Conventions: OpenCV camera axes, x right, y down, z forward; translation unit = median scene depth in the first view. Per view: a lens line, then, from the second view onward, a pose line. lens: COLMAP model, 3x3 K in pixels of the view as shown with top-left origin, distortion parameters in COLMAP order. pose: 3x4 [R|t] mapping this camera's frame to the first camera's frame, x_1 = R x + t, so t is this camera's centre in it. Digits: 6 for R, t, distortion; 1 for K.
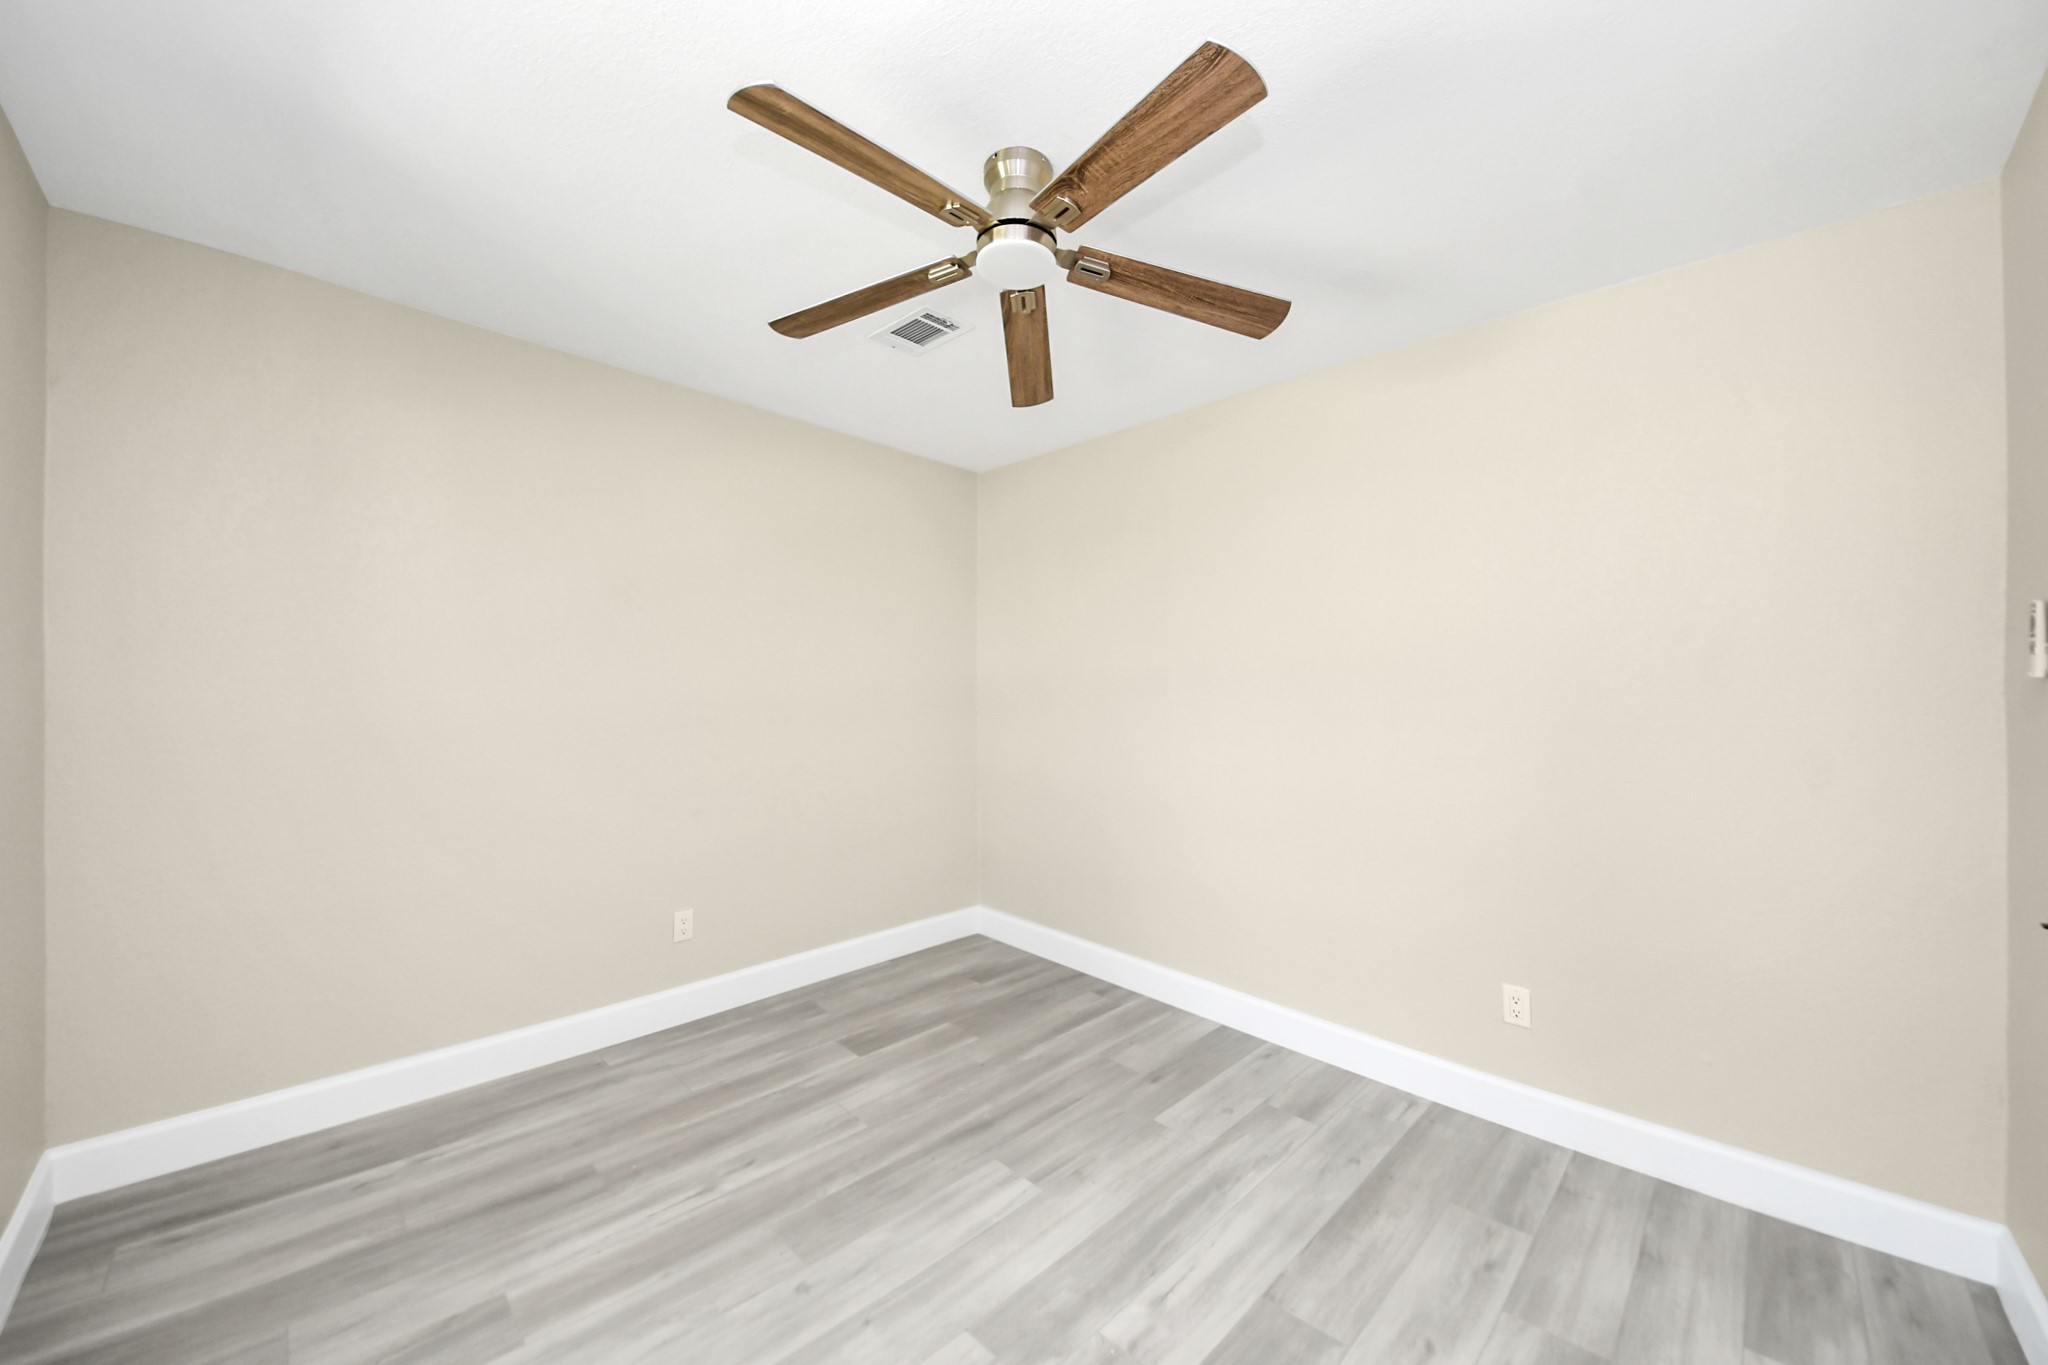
lens RADIAL K [[742.6, 0, 1021.6], [0, 742.6, 703.3], [0, 0, 1]] dist [0.008116, -0.008736]
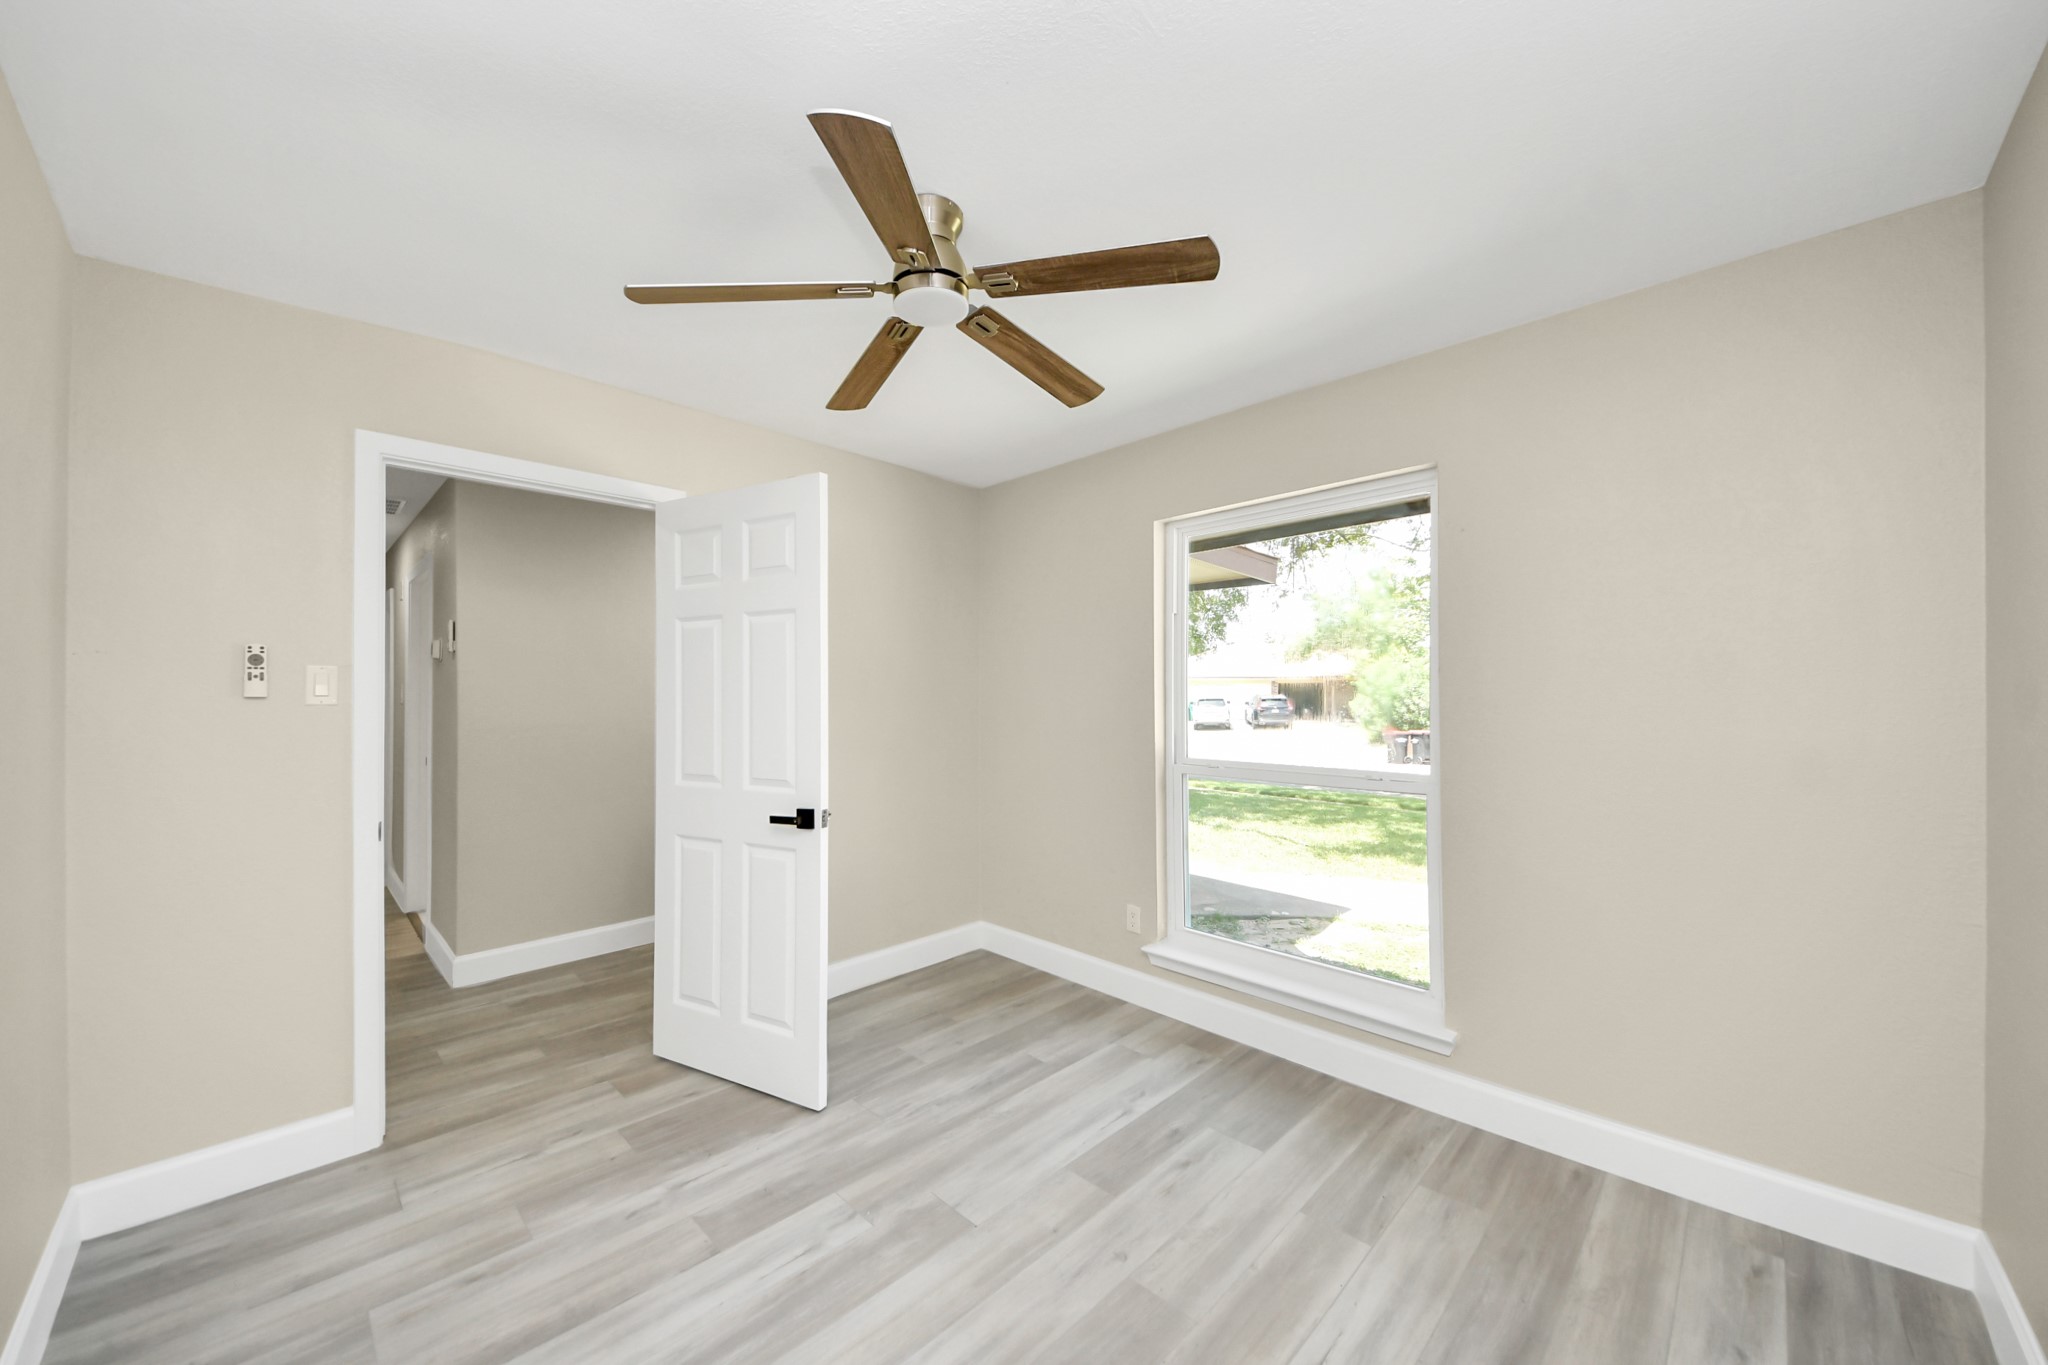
lens RADIAL K [[742.6, 0, 1016.5], [0, 742.6, 701.6], [0, 0, 1]] dist [0.008116, -0.008736]
pose [[-0.999977, -0.006788, 0.000845, -0.124735], [-0.006798, 0.999907, -0.011845, -0.043688], [-0.000765, -0.011851, -0.999929, 2.060014]]
